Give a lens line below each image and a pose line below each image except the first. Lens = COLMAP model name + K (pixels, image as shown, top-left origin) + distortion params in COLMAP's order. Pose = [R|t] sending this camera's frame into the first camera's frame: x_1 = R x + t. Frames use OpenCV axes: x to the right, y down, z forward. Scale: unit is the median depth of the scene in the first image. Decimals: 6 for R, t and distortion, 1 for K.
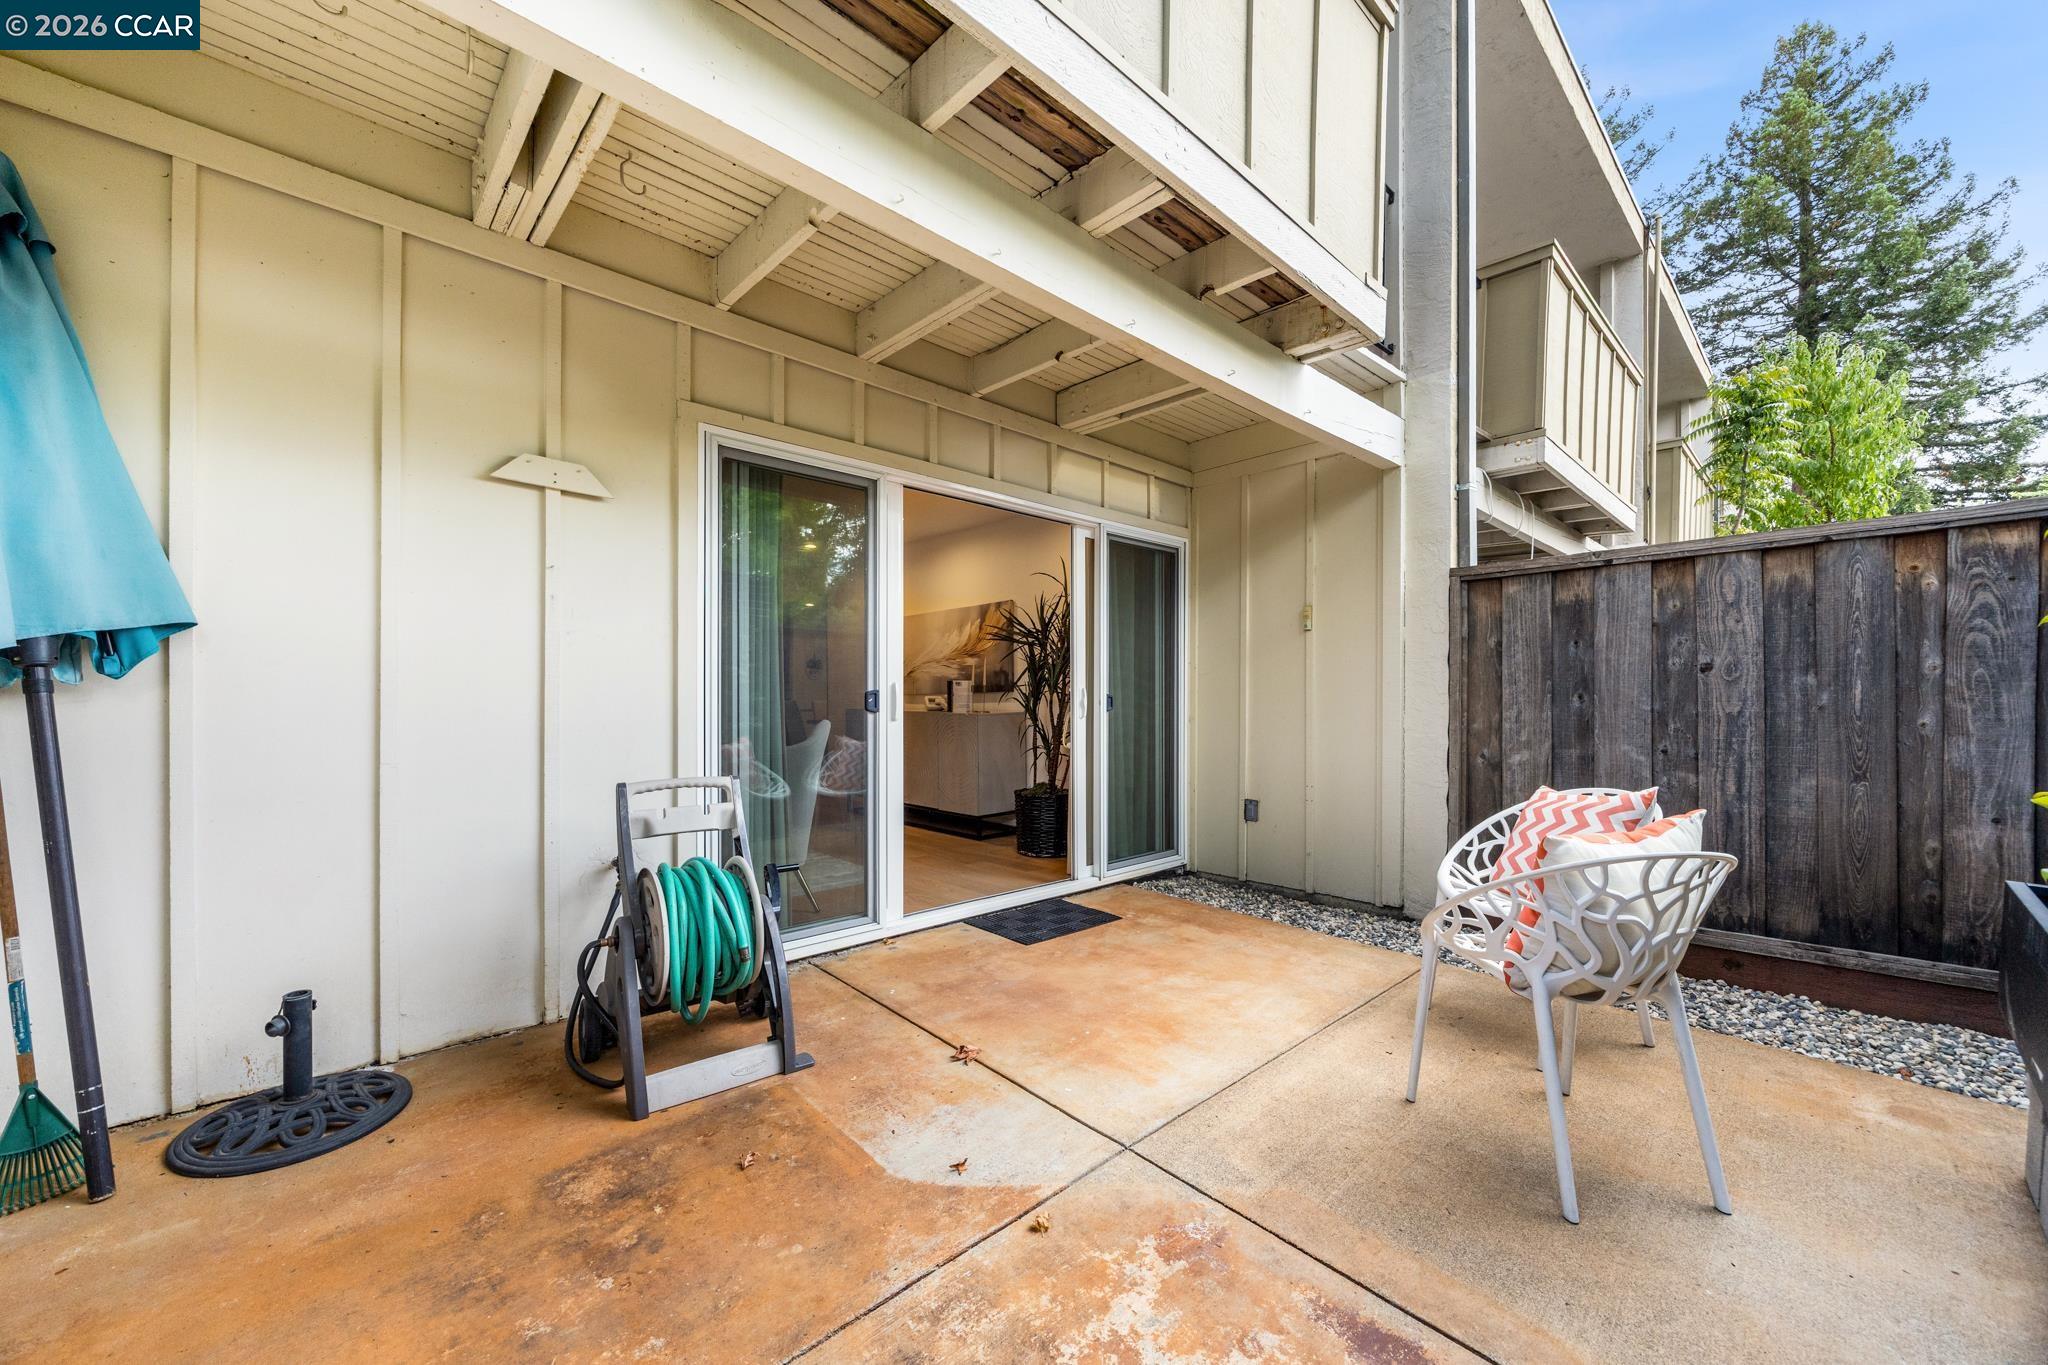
lens RADIAL K [[781.0, 0, 1025.8], [0, 781.0, 694.2], [0, 0, 1]] dist [0.001146, -0.000184]
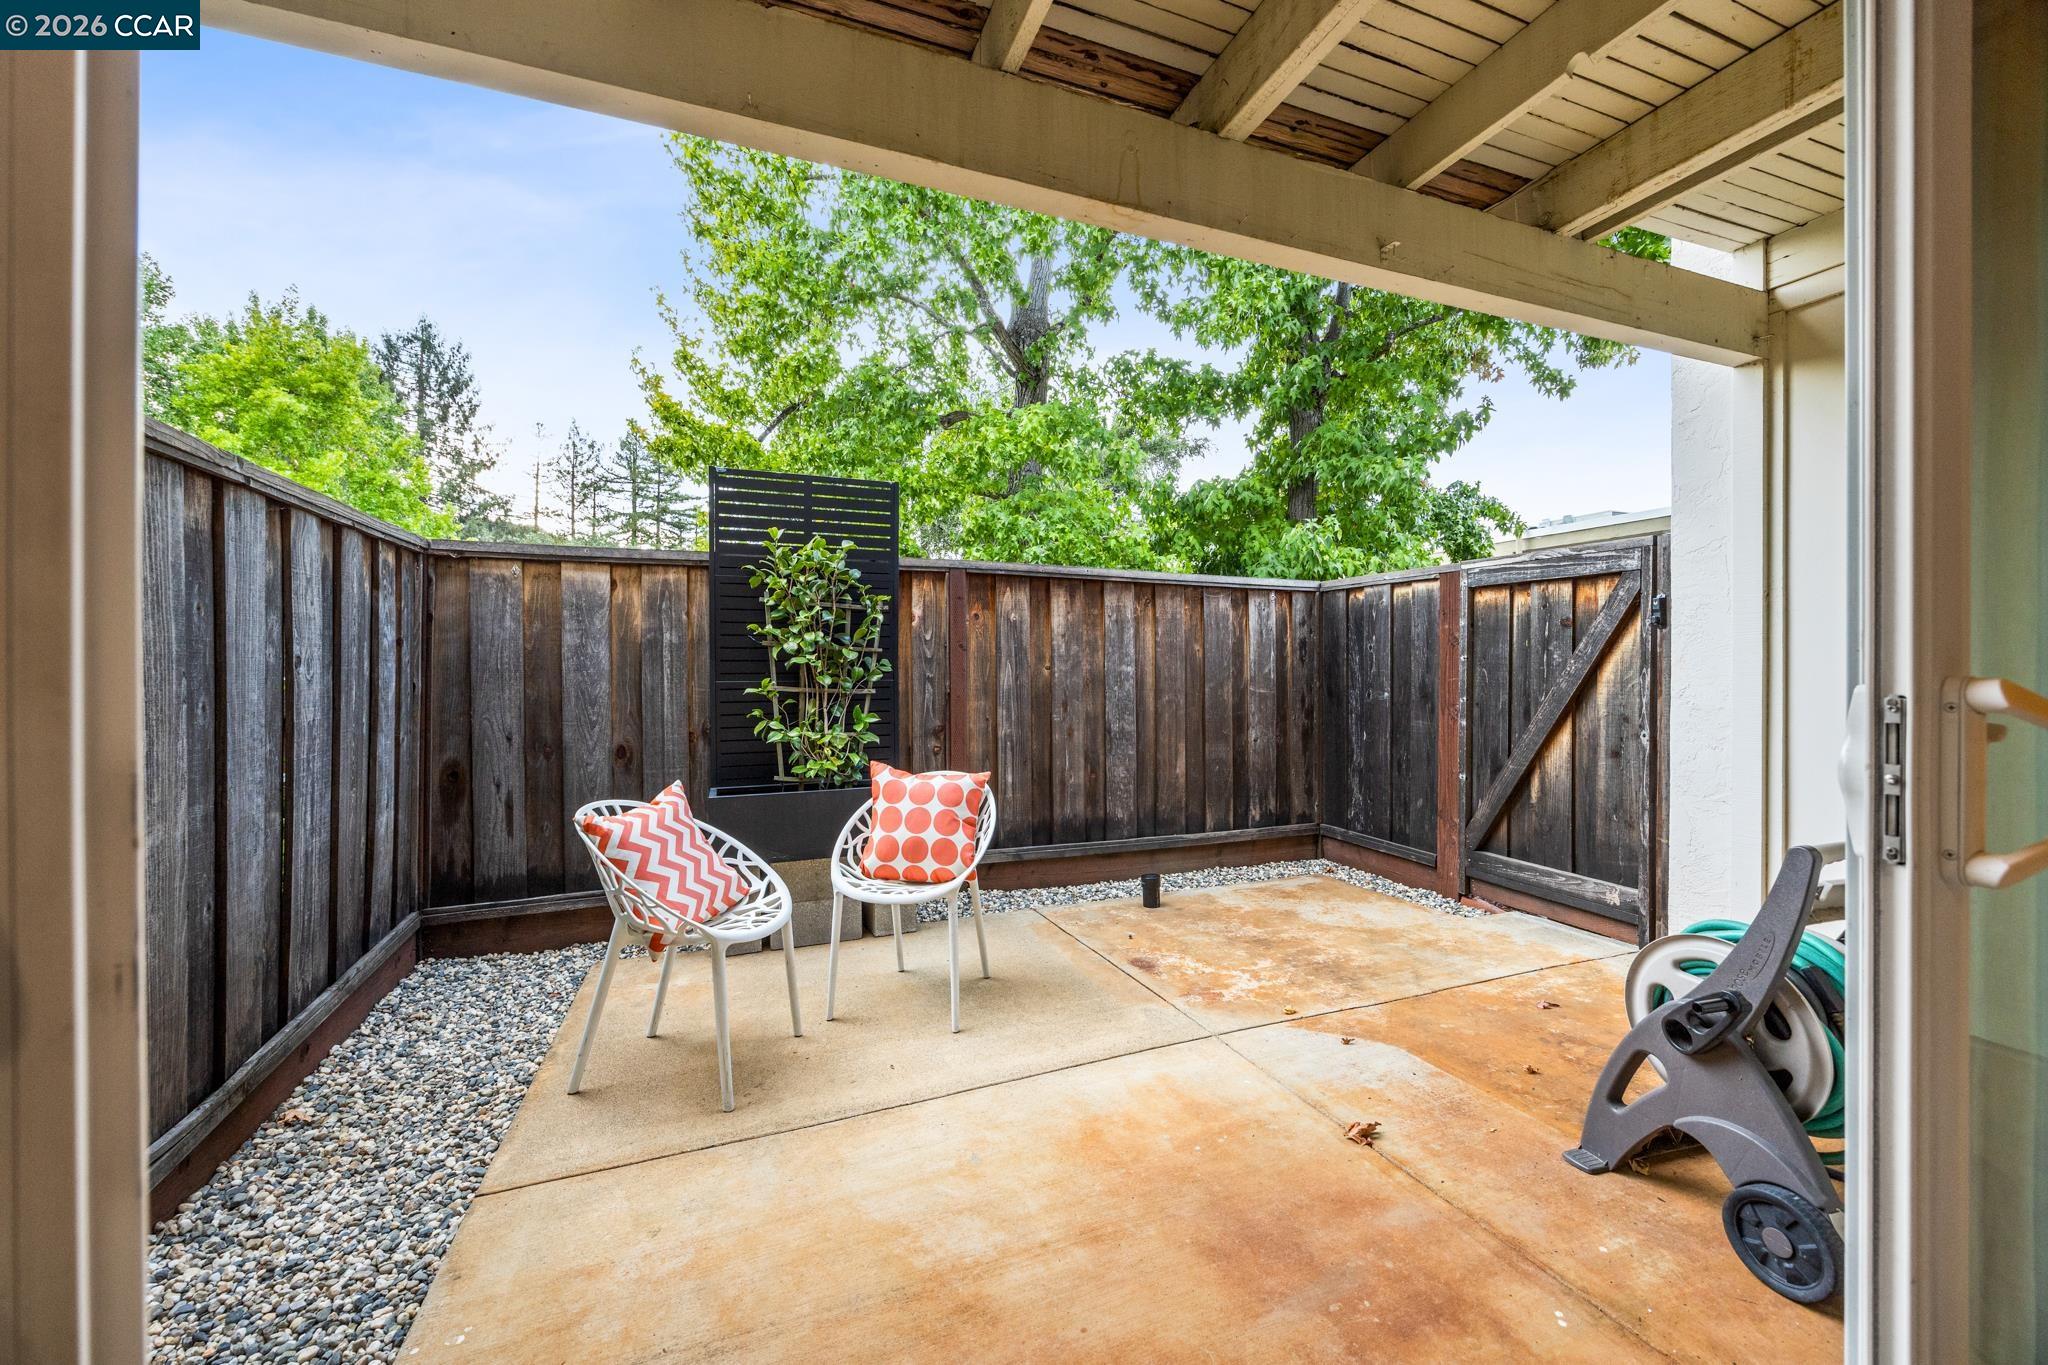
lens RADIAL K [[781.0, 0, 1016.3], [0, 781.0, 681.1], [0, 0, 1]] dist [0.001146, -0.000184]
pose [[-0.927319, -0.003522, 0.374256, -0.047414], [-0.001985, 0.999988, 0.004493, -0.029200], [-0.374267, 0.003424, -0.927314, 2.078878]]
